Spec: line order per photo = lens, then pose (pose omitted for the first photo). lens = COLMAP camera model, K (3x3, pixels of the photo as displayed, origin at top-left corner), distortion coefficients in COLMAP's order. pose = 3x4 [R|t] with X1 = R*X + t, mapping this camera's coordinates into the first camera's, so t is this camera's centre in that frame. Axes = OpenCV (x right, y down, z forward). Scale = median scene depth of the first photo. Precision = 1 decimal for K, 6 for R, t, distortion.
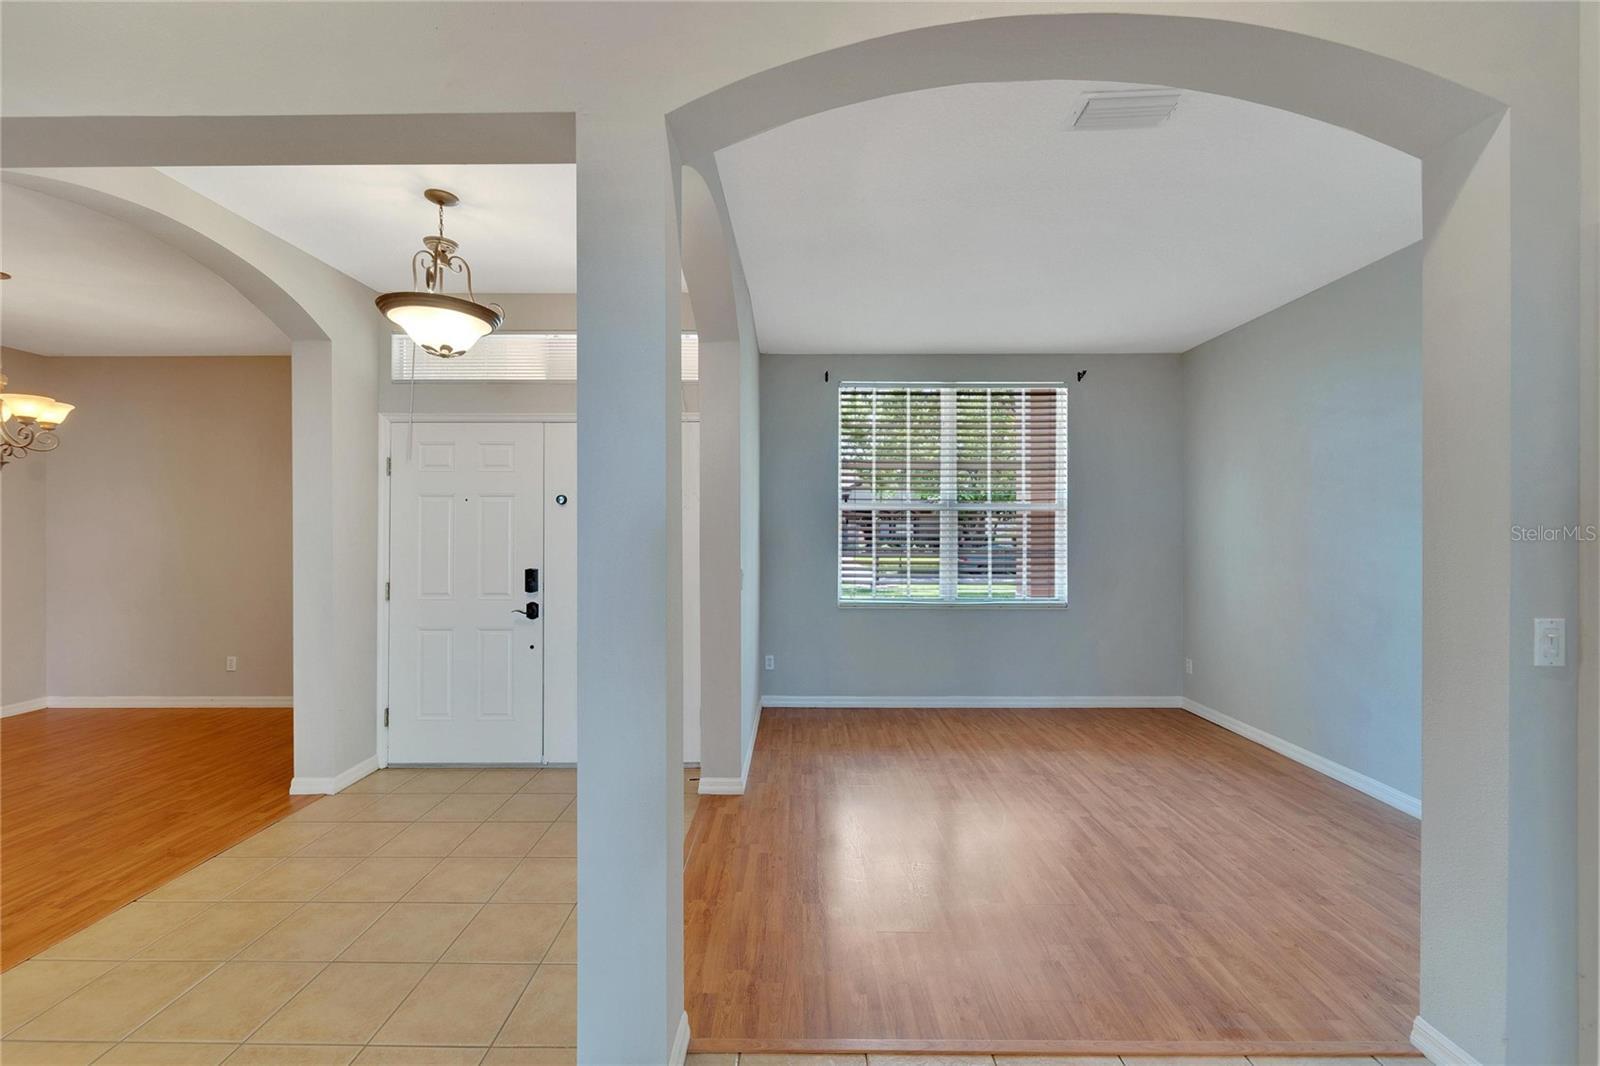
lens RADIAL K [[642.5, 0, 800.0], [0, 642.5, 533.0], [0, 0, 1]] dist [-0.001599, -0.000607]
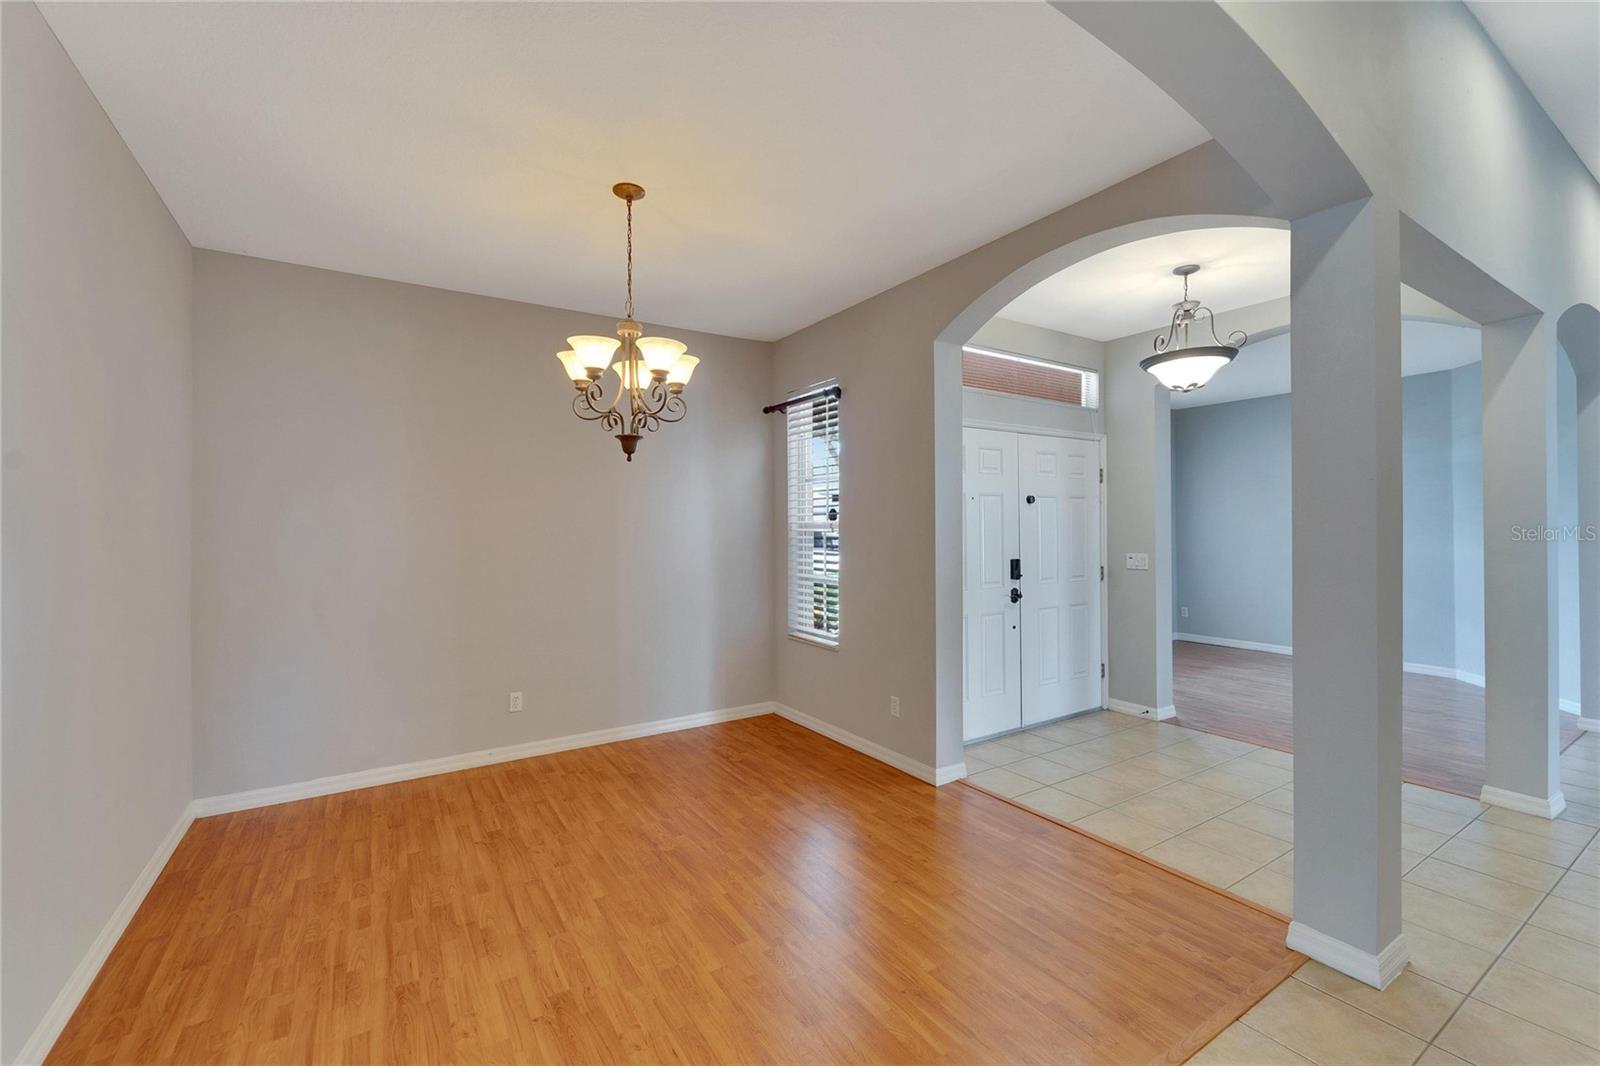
lens RADIAL K [[665.5, 0, 799.1], [0, 665.5, 521.7], [0, 0, 1]] dist [0.000172, -0.000035]
pose [[0.838749, 0.003682, 0.544506, -1.391607], [0.000596, 0.999970, -0.007680, -0.001845], [-0.544518, 0.006766, 0.838722, 0.210761]]
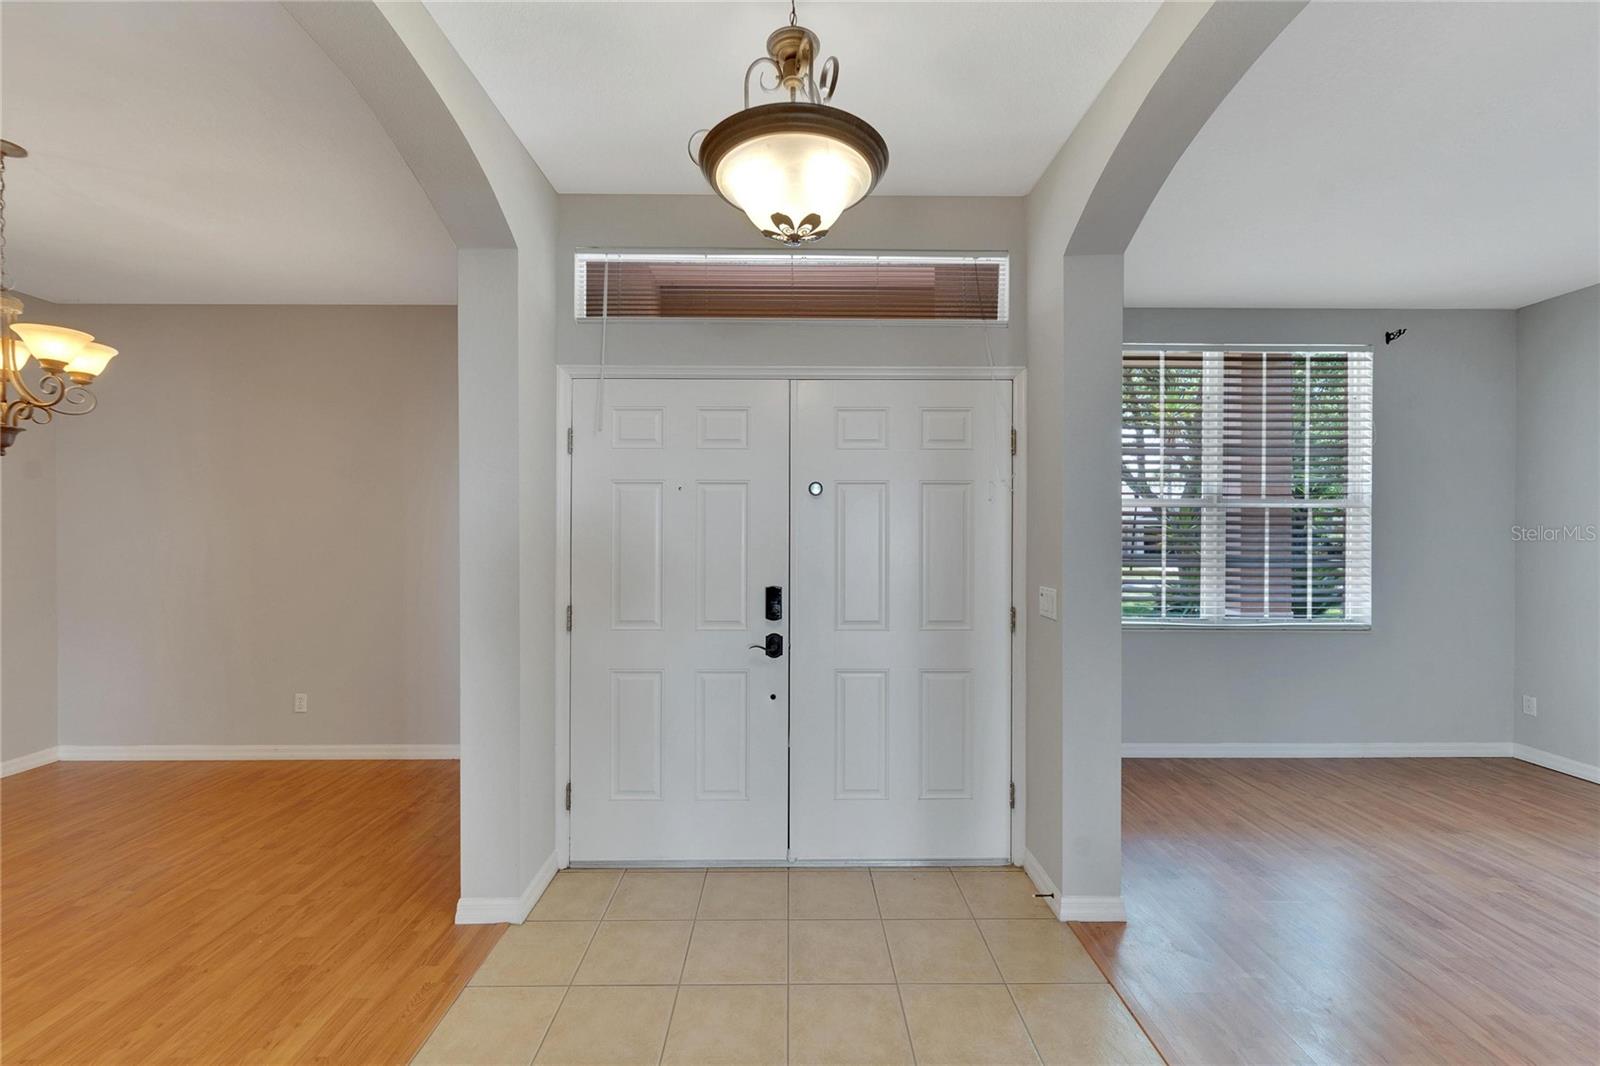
lens RADIAL K [[650.9, 0, 797.8], [0, 650.9, 534.4], [0, 0, 1]] dist [-0.001192, -0.000276]
pose [[0.999917, 0.003085, 0.012547, -0.400354], [-0.003160, 0.999977, 0.005936, -0.005881], [-0.012528, -0.005975, 0.999904, 0.283218]]
